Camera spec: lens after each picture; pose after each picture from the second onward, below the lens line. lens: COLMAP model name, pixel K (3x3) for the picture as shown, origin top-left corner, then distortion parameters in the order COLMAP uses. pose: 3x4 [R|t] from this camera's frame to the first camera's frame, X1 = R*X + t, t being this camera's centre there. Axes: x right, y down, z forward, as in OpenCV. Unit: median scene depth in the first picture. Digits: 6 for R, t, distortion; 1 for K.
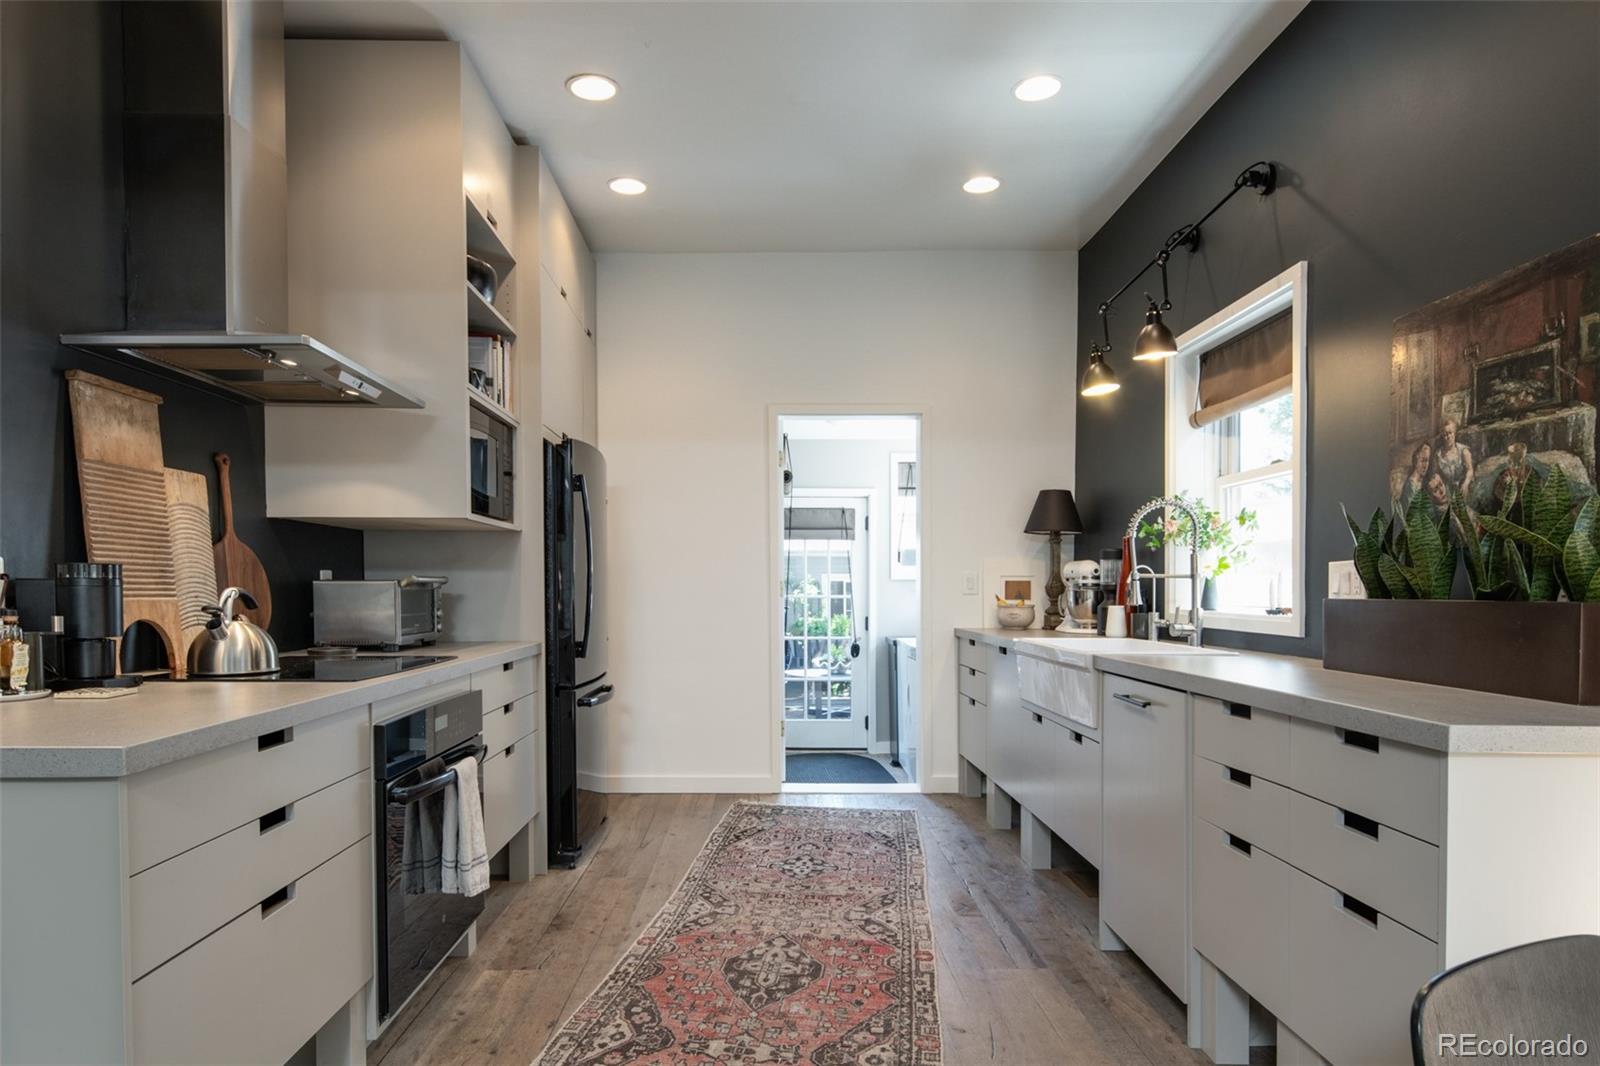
lens RADIAL K [[951.0, 0, 769.0], [0, 951.0, 607.0], [0, 0, 1]] dist [-0.000280, -0.003007]
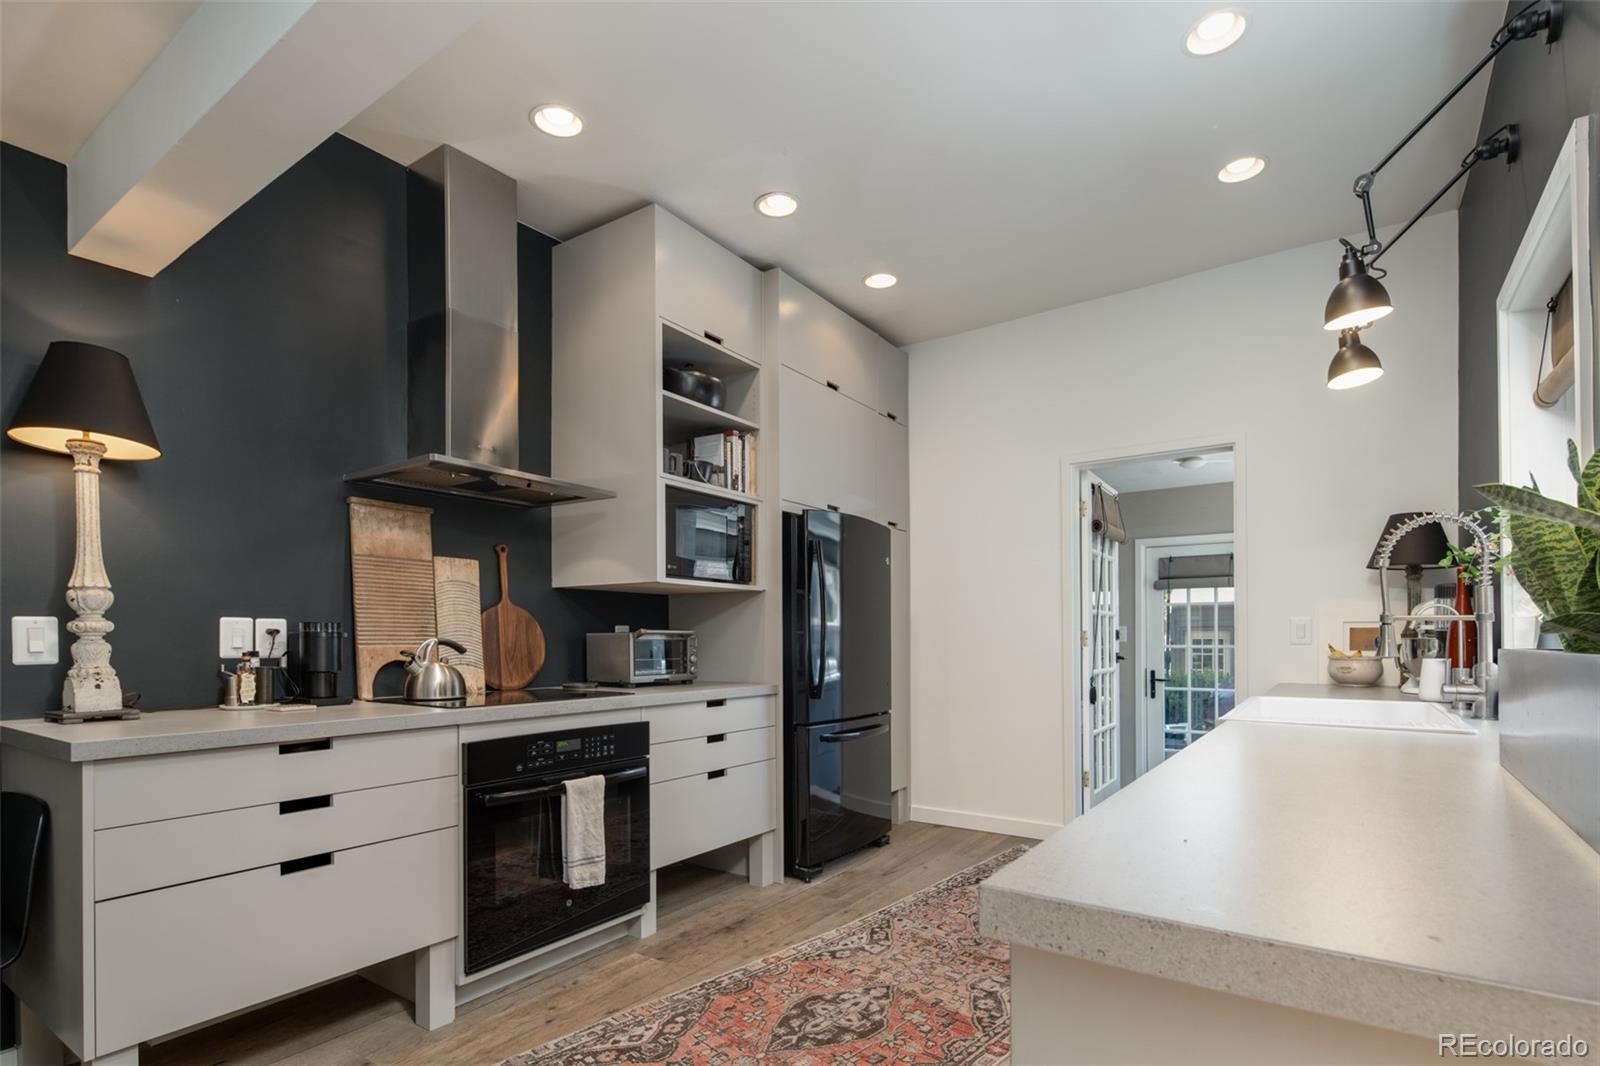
lens RADIAL K [[780.5, 0, 796.0], [0, 780.5, 640.4], [0, 0, 1]] dist [0.003102, 0.000214]
pose [[0.817244, -0.002256, -0.576287, 0.427620], [-0.008683, 0.999831, -0.016229, -0.002151], [0.576226, 0.018267, 0.817086, 0.284116]]
